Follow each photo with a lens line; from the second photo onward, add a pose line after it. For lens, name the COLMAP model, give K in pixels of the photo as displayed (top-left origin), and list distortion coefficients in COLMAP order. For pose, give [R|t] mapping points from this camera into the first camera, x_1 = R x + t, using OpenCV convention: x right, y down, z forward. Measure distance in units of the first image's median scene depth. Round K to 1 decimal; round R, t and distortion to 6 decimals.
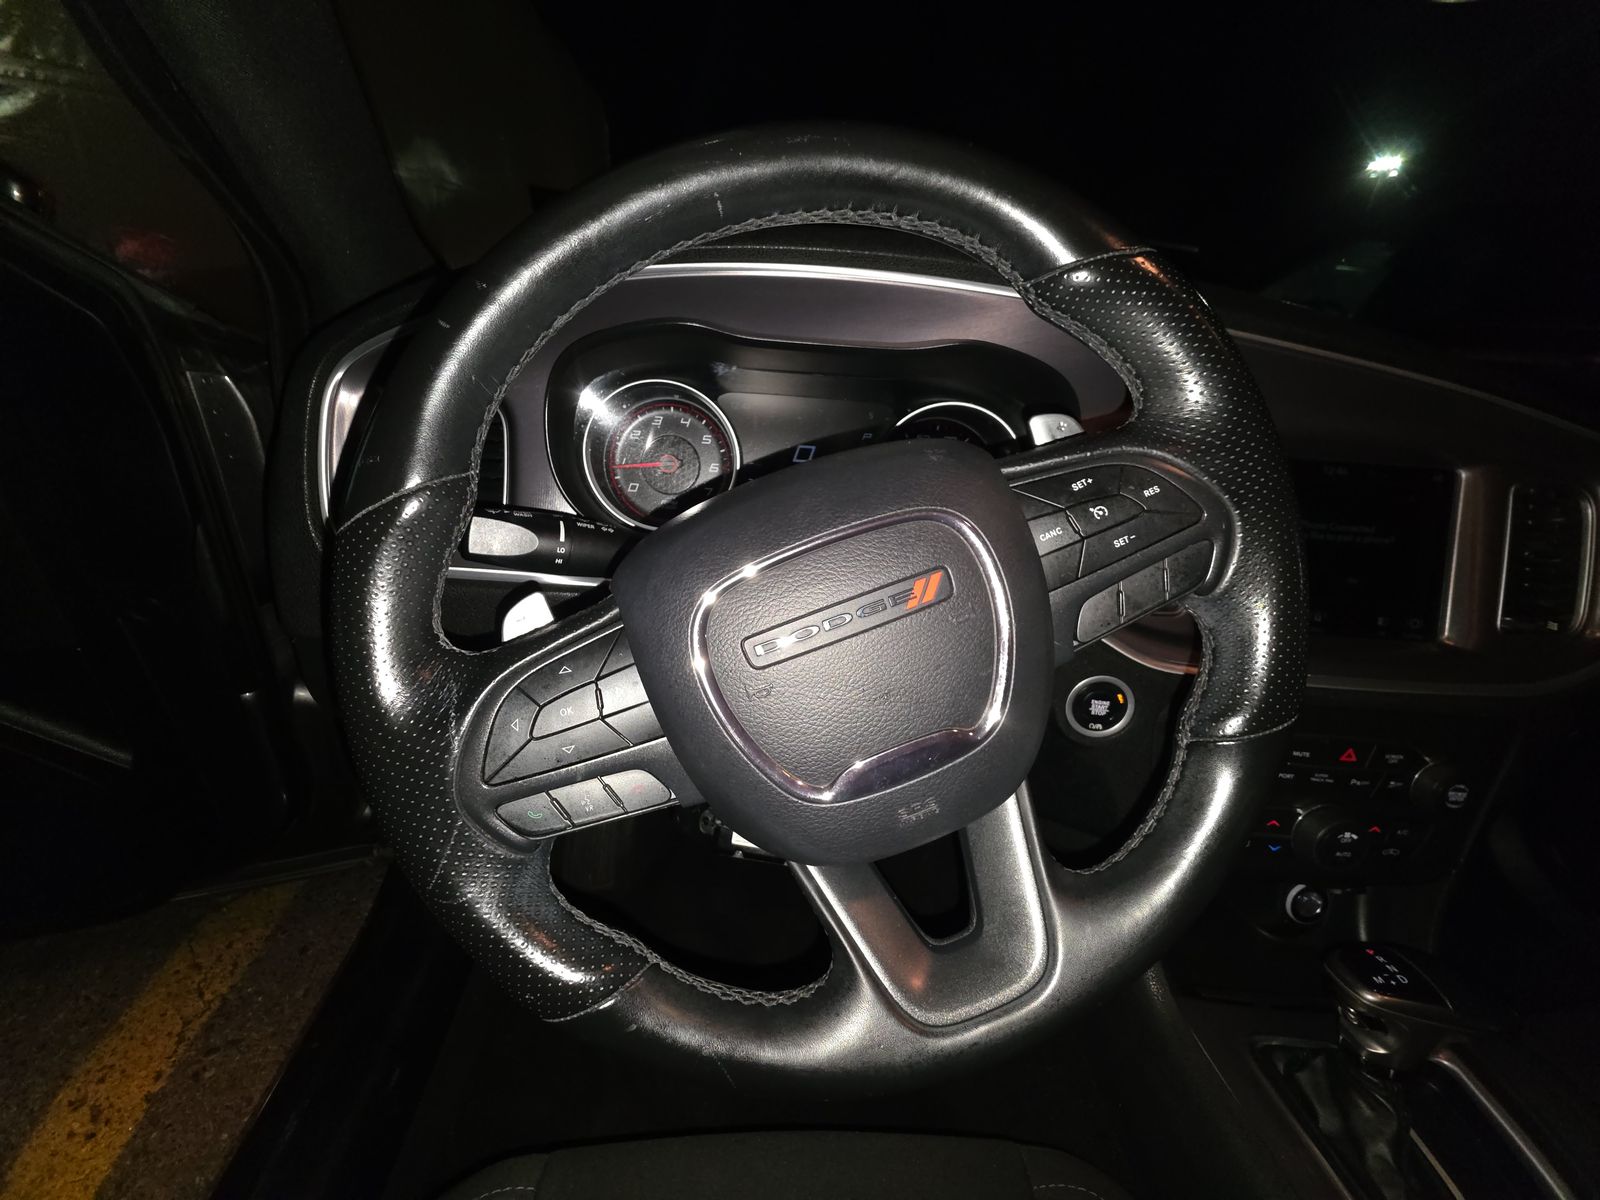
lens RADIAL K [[627.4, 0, 796.8], [0, 627.4, 596.2], [0, 0, 1]] dist [-0.002236, -0.000578]
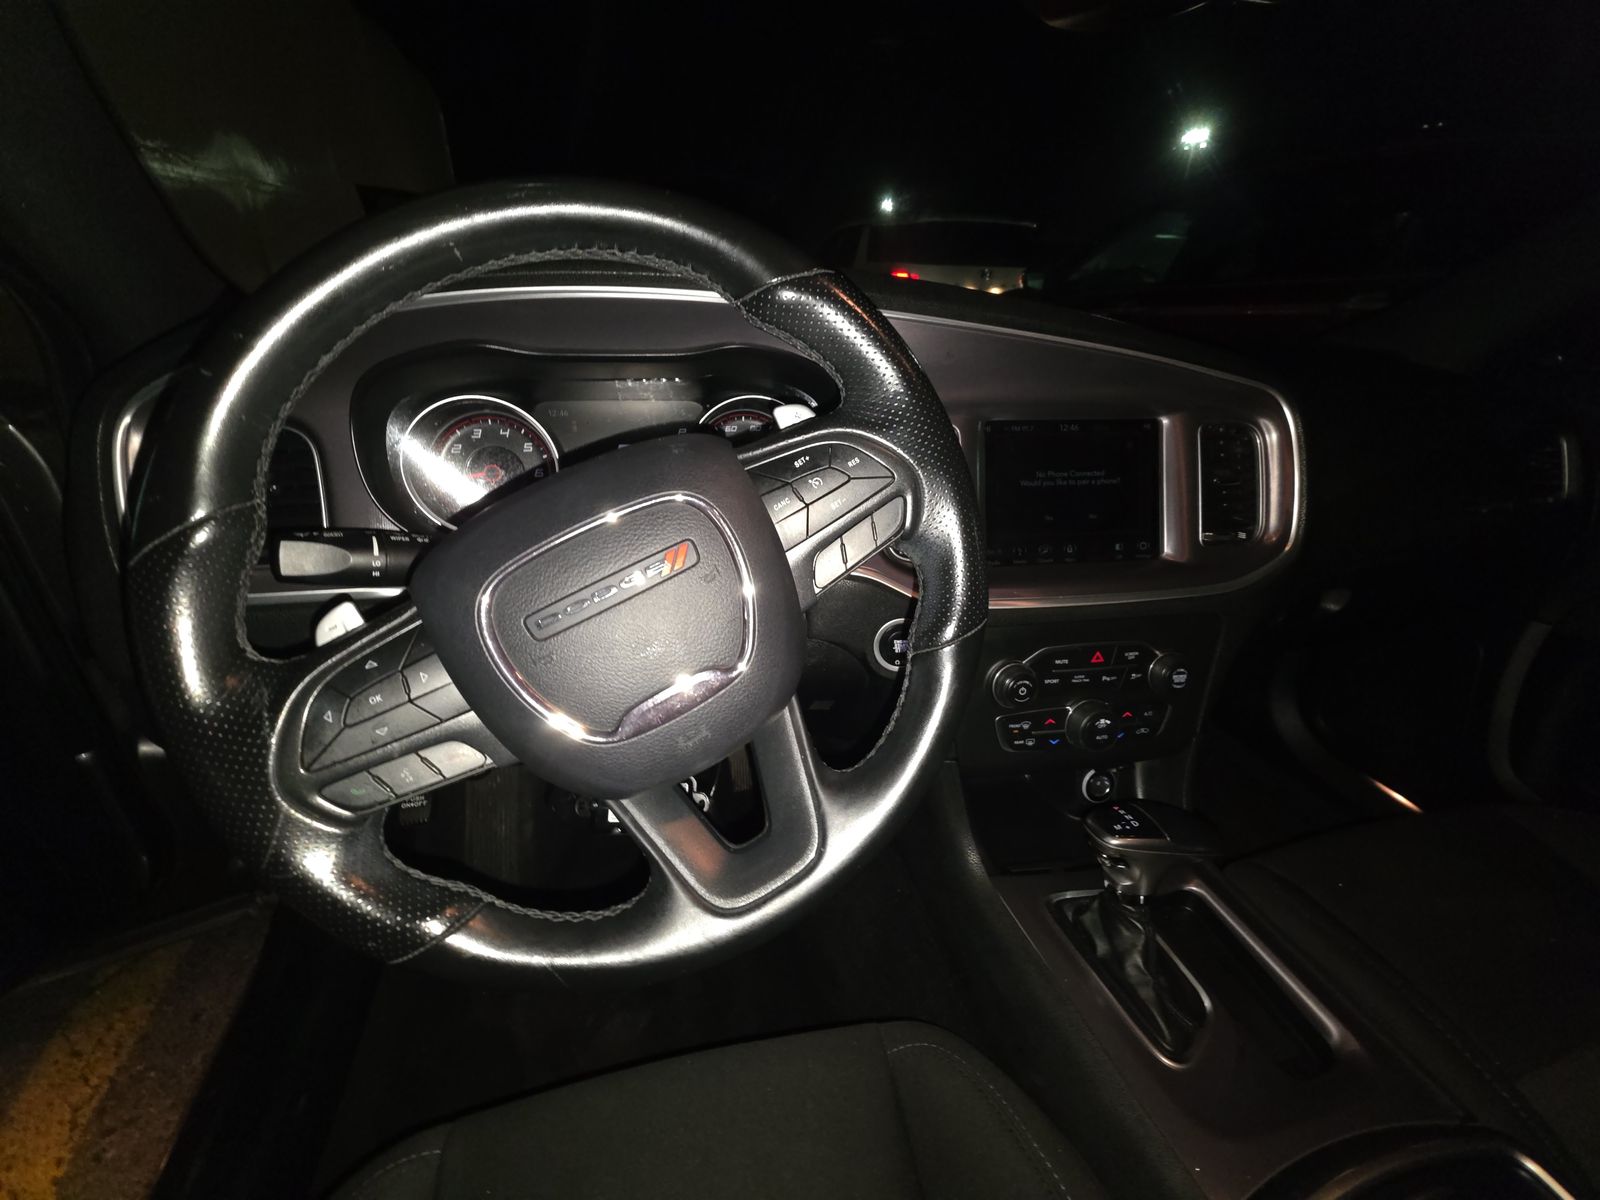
lens RADIAL K [[623.9, 0, 797.1], [0, 623.9, 596.4], [0, 0, 1]] dist [0.010724, -0.008971]
pose [[0.983414, -0.120458, 0.135595, 0.212010], [0.117953, 0.992669, 0.026384, 0.046057], [-0.137779, -0.009953, 0.990413, -0.199032]]
